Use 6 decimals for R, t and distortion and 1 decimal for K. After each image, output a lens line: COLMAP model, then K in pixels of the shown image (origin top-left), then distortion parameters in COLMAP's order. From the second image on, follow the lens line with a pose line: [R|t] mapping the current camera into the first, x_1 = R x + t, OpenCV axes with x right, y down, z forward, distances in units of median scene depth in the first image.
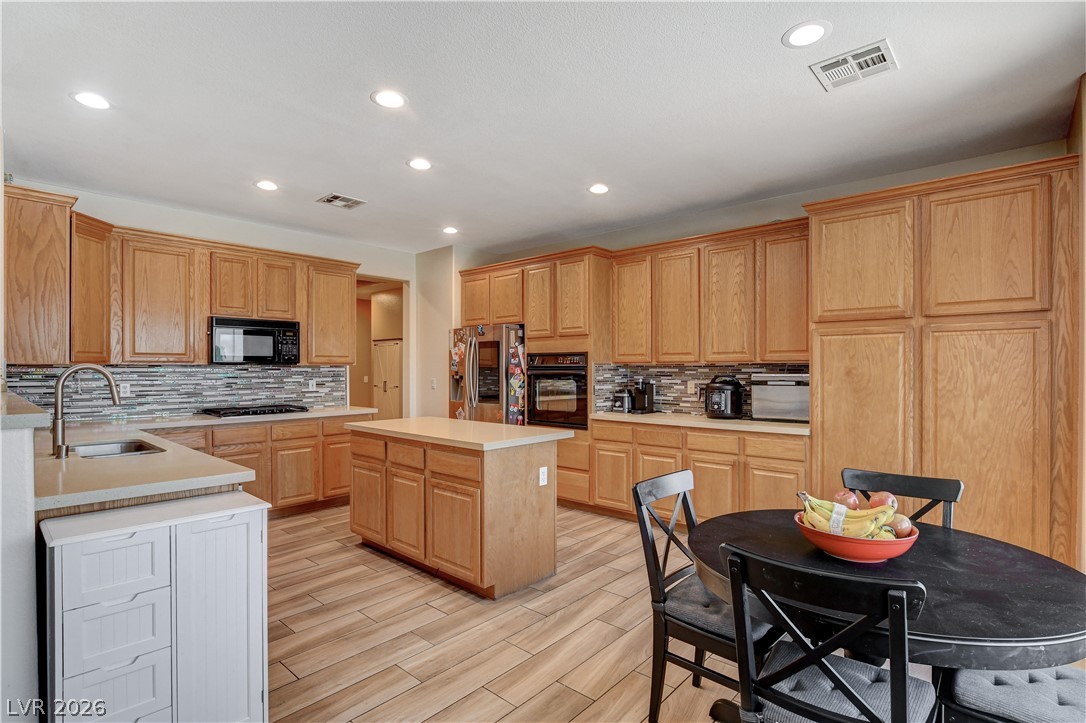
lens RADIAL K [[524.8, 0, 542.8], [0, 524.8, 368.7], [0, 0, 1]] dist [-0.017014, 0.001024]
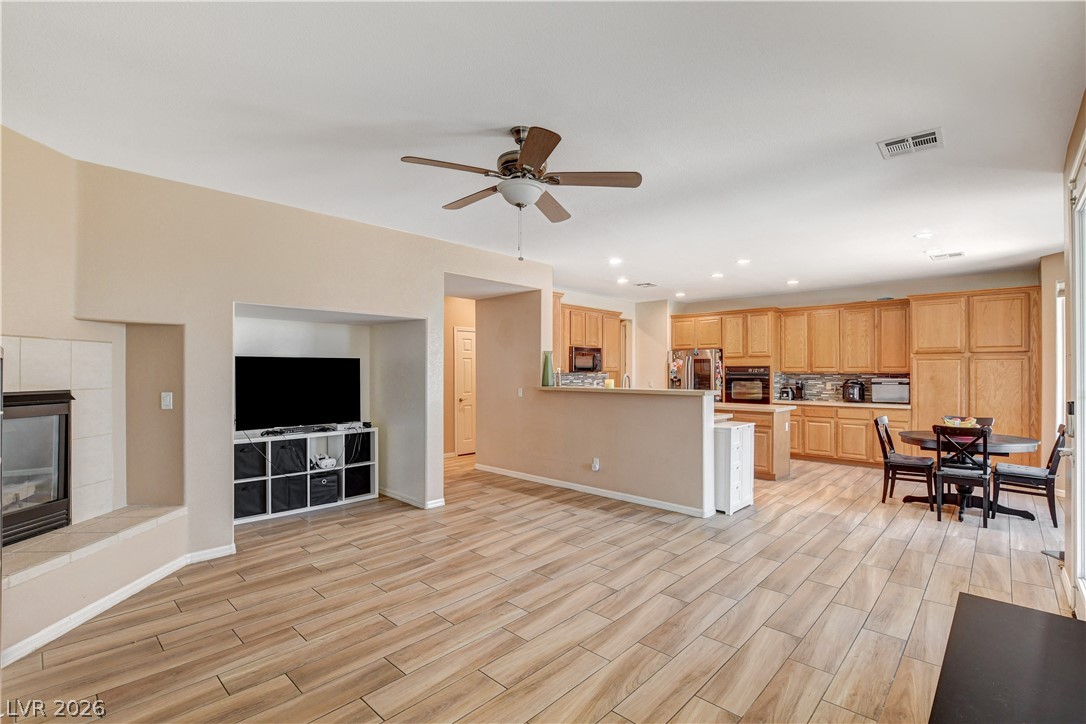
lens RADIAL K [[491.2, 0, 546.1], [0, 491.2, 369.0], [0, 0, 1]] dist [-0.018477, 0.000935]
pose [[0.999616, 0.003247, -0.027522, -0.699325], [-0.003435, 0.999971, -0.006803, -0.008209], [0.027499, 0.006895, 0.999598, -0.761850]]
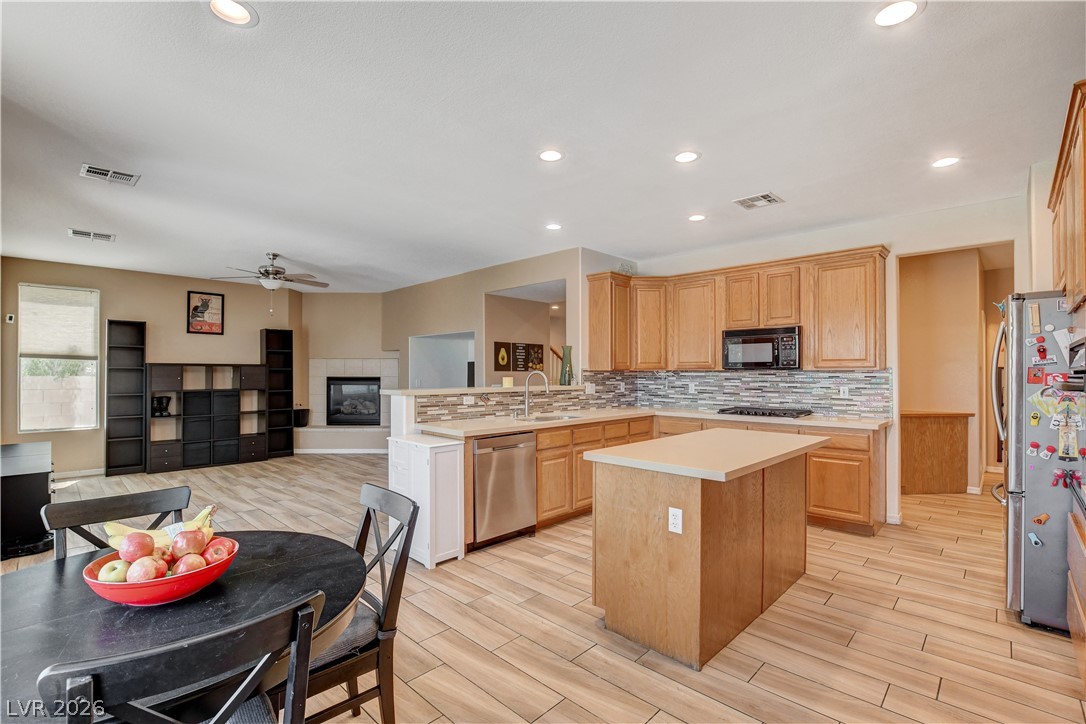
lens RADIAL K [[491.2, 0, 546.1], [0, 491.2, 369.0], [0, 0, 1]] dist [-0.018477, 0.000935]
pose [[-0.033974, -0.004934, -0.999411, 0.534574], [-0.001912, 0.999986, -0.004872, -0.004048], [0.999421, 0.001746, -0.033983, 0.642914]]
